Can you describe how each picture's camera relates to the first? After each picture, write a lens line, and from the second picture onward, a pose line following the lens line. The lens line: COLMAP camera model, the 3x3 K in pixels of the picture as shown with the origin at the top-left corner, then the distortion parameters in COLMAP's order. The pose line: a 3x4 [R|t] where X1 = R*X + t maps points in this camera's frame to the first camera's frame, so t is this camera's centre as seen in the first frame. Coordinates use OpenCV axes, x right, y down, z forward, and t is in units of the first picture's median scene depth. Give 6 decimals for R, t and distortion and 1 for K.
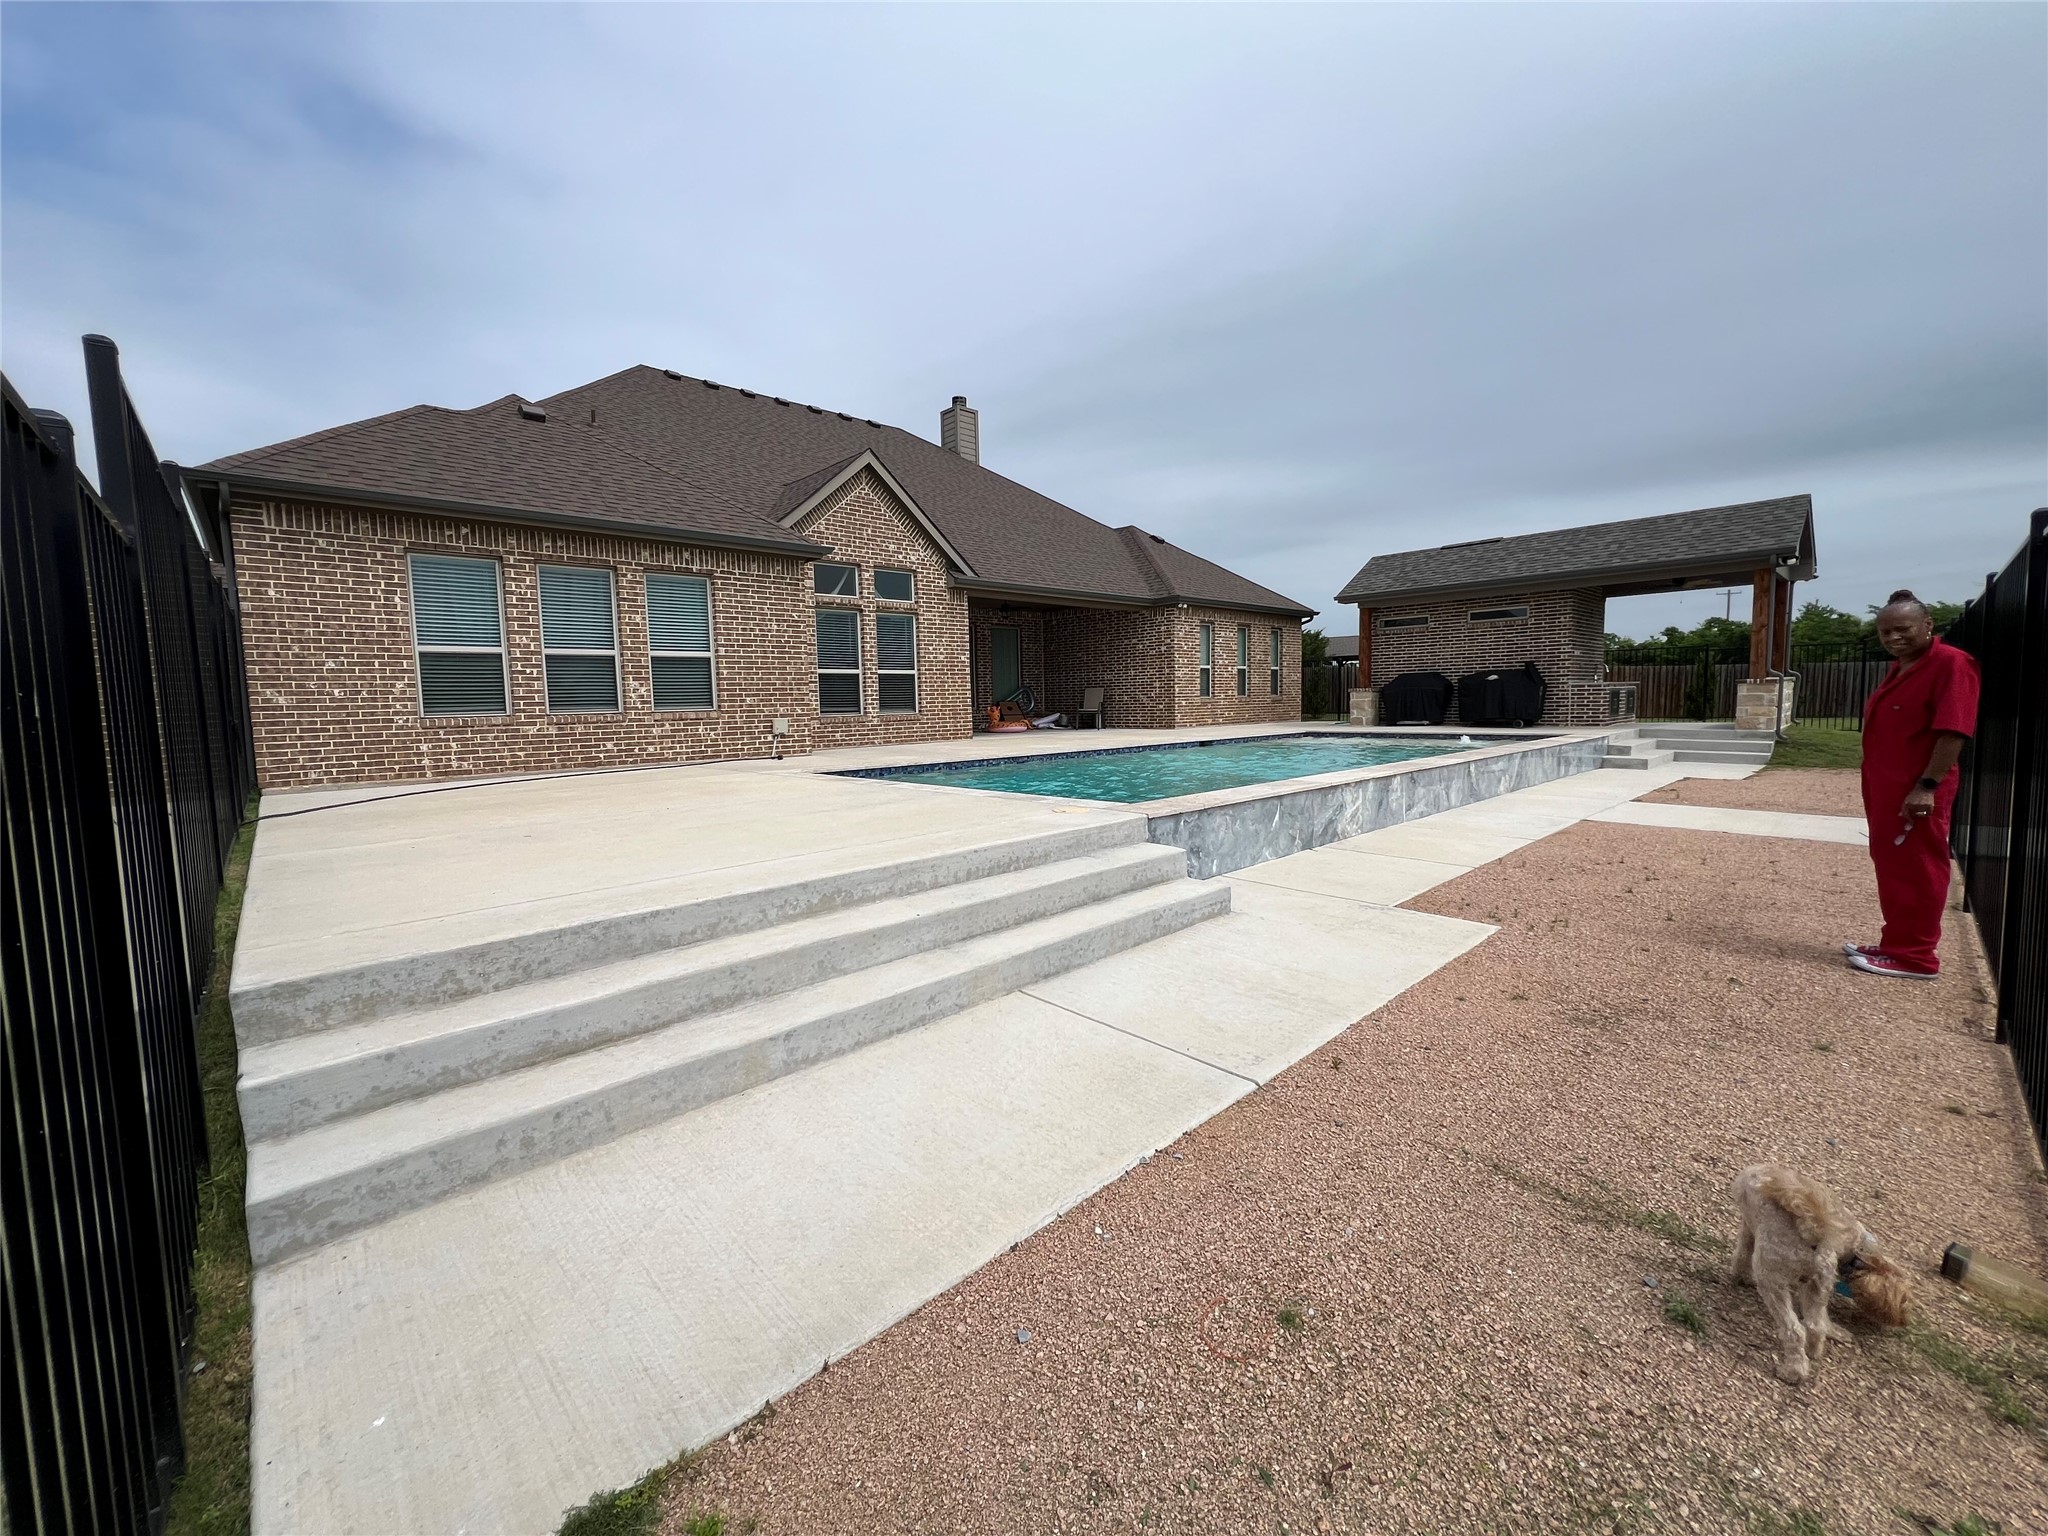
lens RADIAL K [[816.6, 0, 1023.6], [0, 816.6, 767.3], [0, 0, 1]] dist [0.000234, -0.000246]
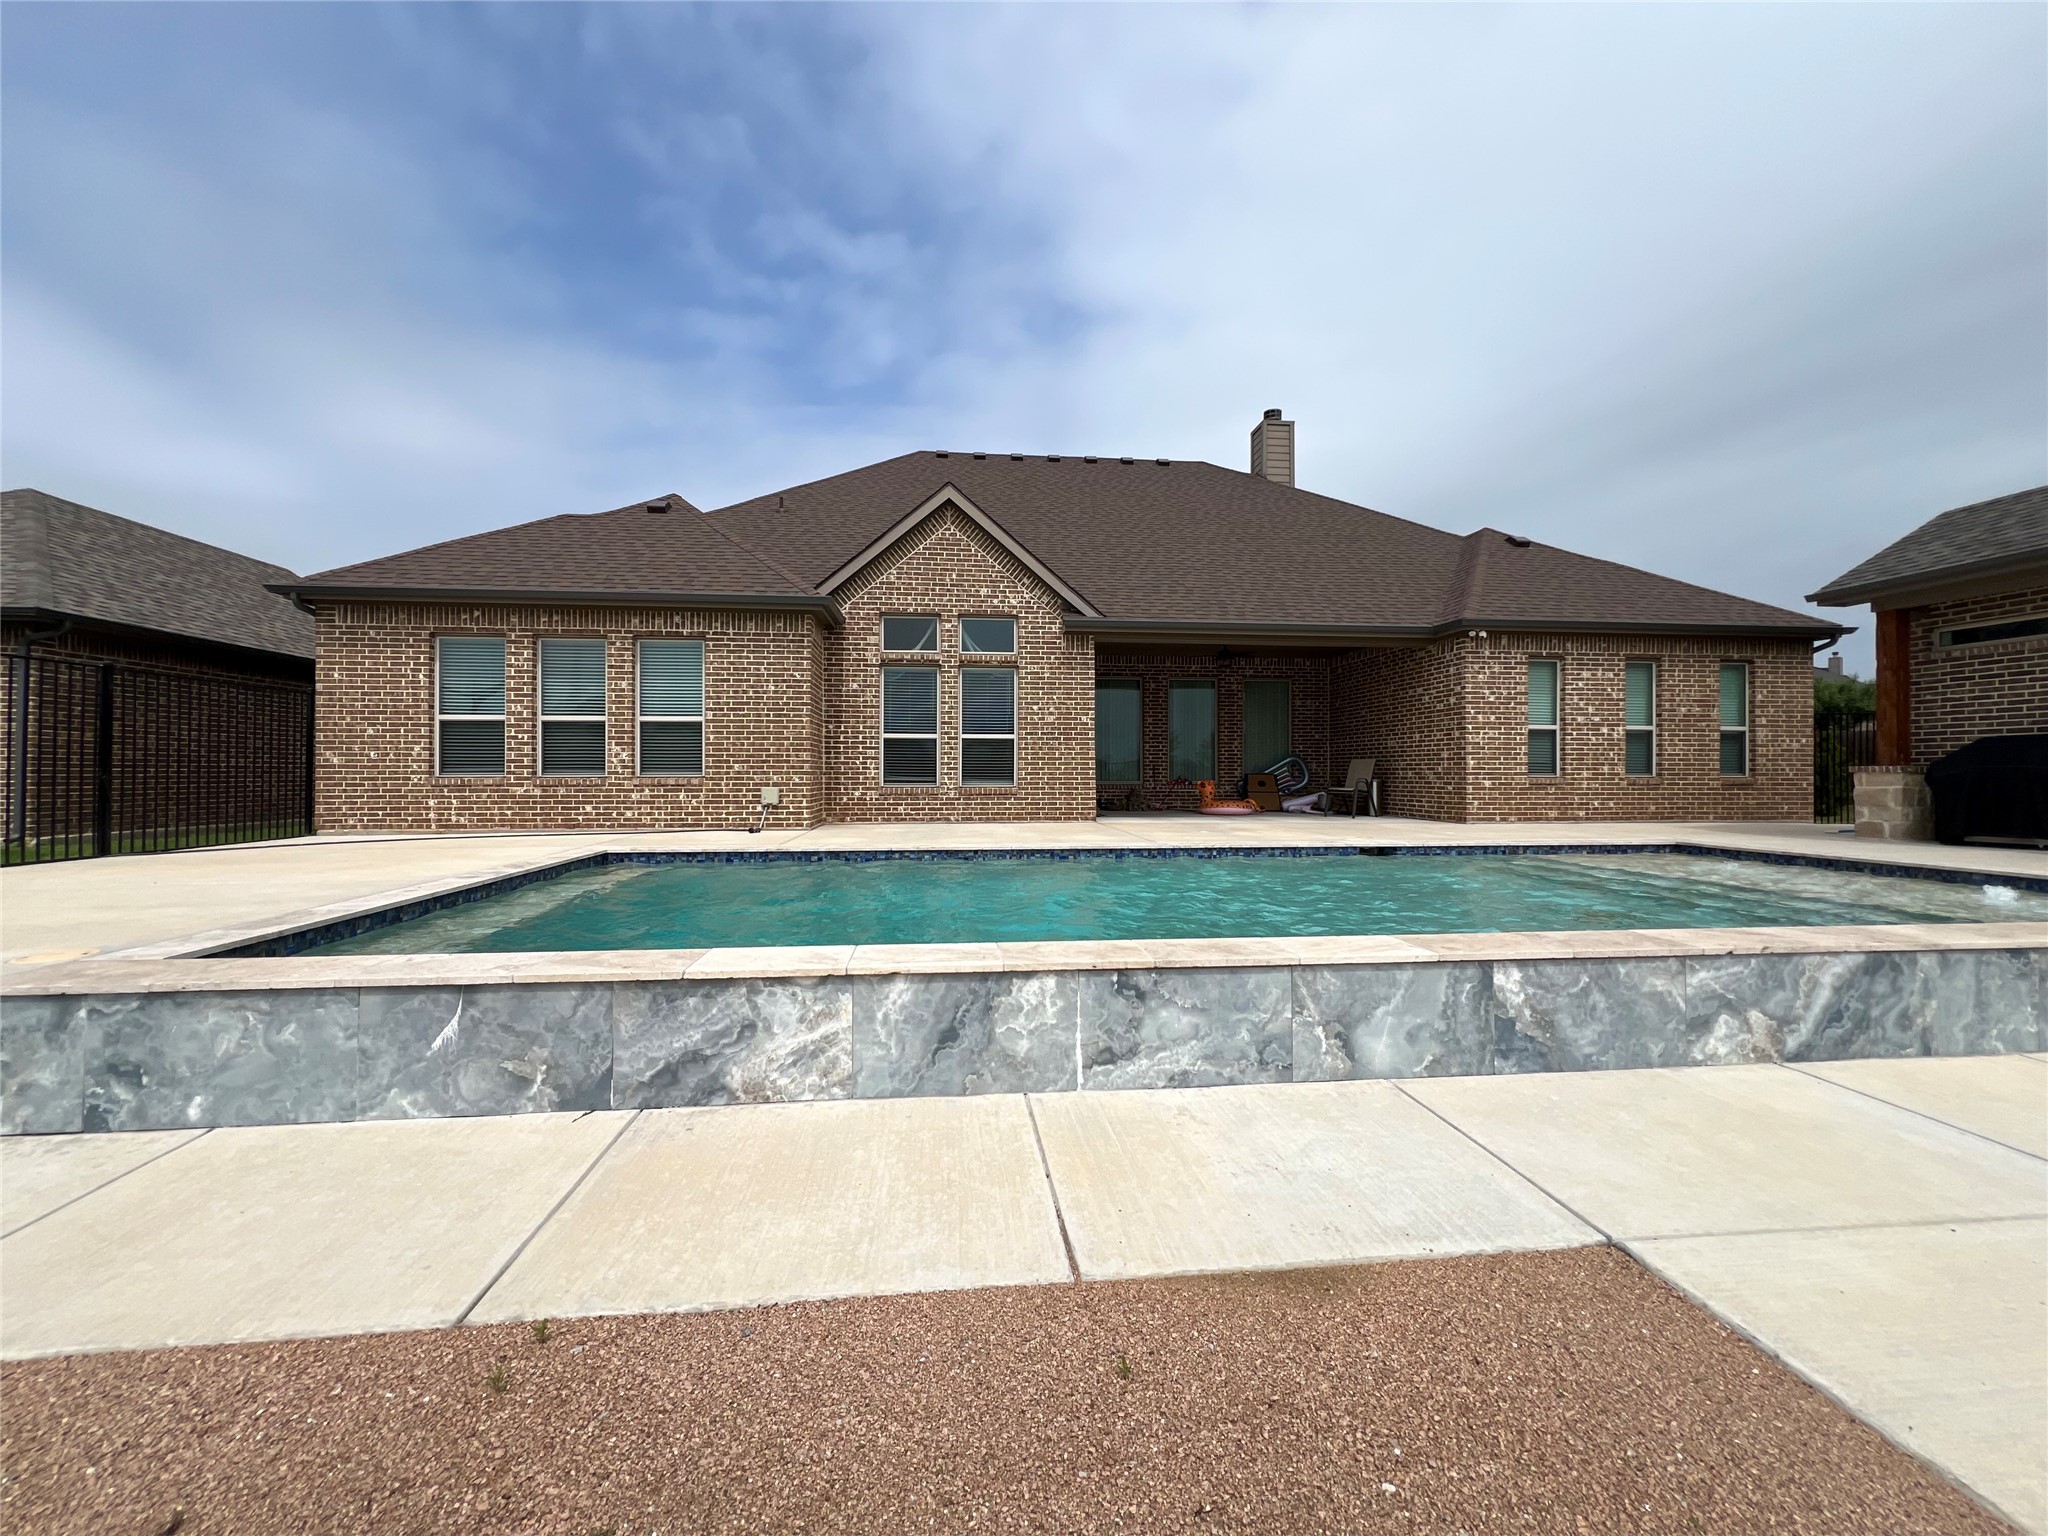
lens RADIAL K [[816.6, 0, 1023.6], [0, 816.6, 767.3], [0, 0, 1]] dist [0.000234, -0.000246]
pose [[0.798602, 0.018683, -0.601569, 0.378594], [-0.067530, 0.995988, -0.058716, -0.038155], [0.598058, 0.087515, 0.796660, 0.352207]]
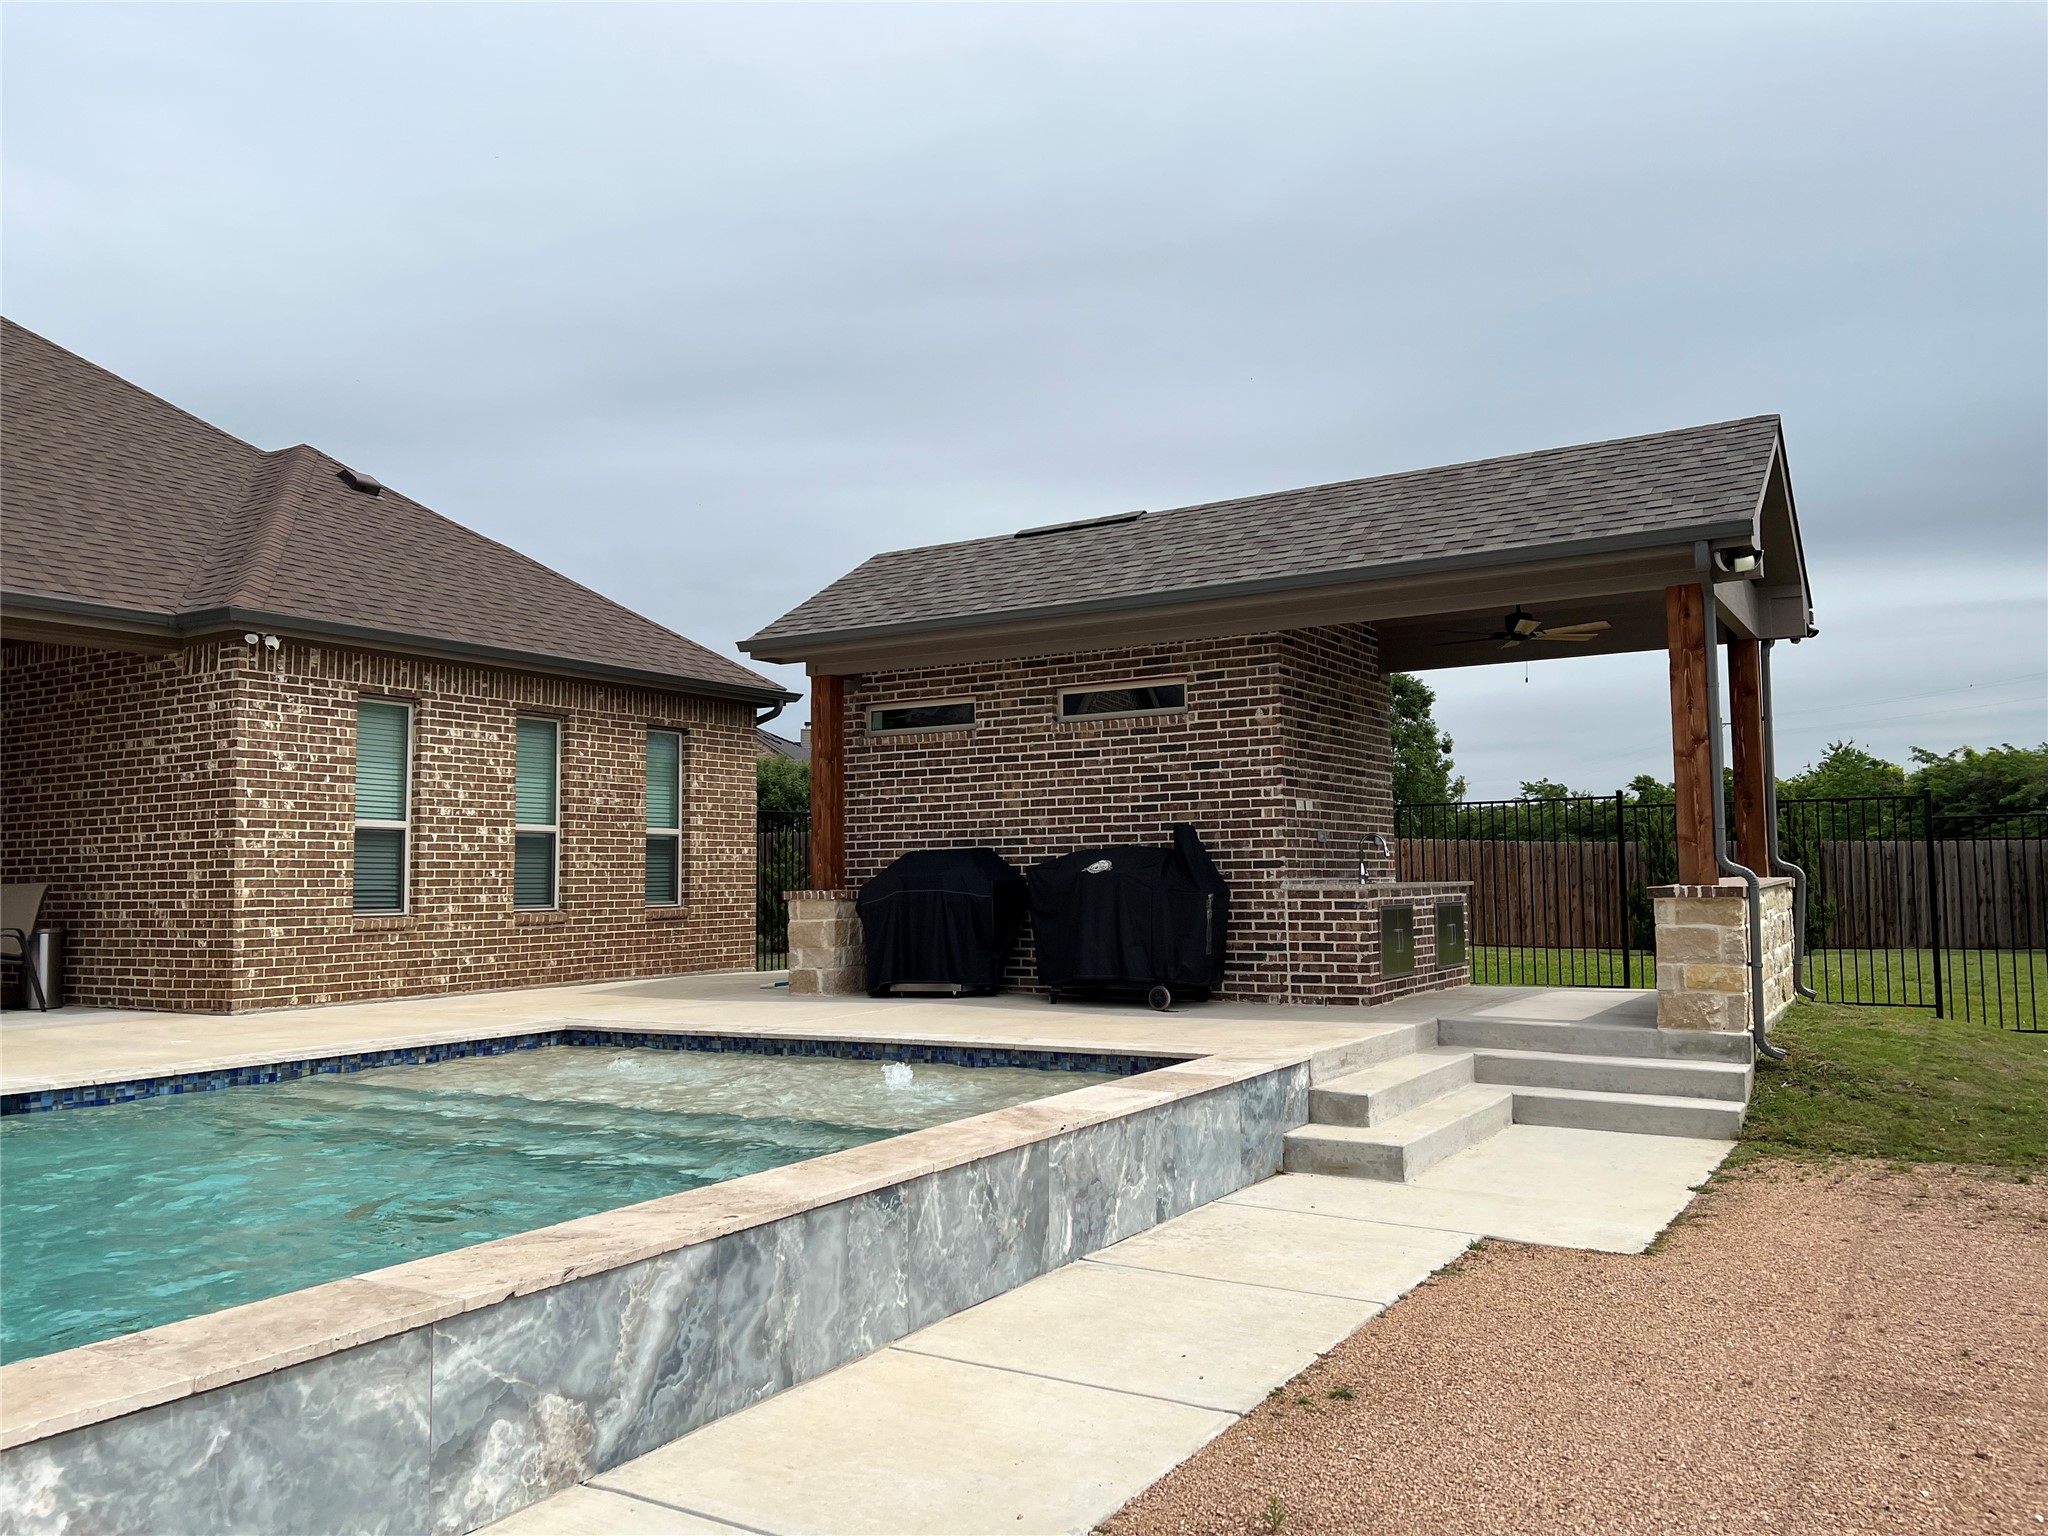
lens RADIAL K [[1526.6, 0, 1031.1], [0, 1526.6, 772.0], [0, 0, 1]] dist [0.062004, -0.061748]
pose [[0.961234, 0.028109, 0.274299, 0.411586], [0.015285, 0.987829, -0.154793, -0.054381], [-0.275311, 0.152985, 0.949105, 0.412298]]
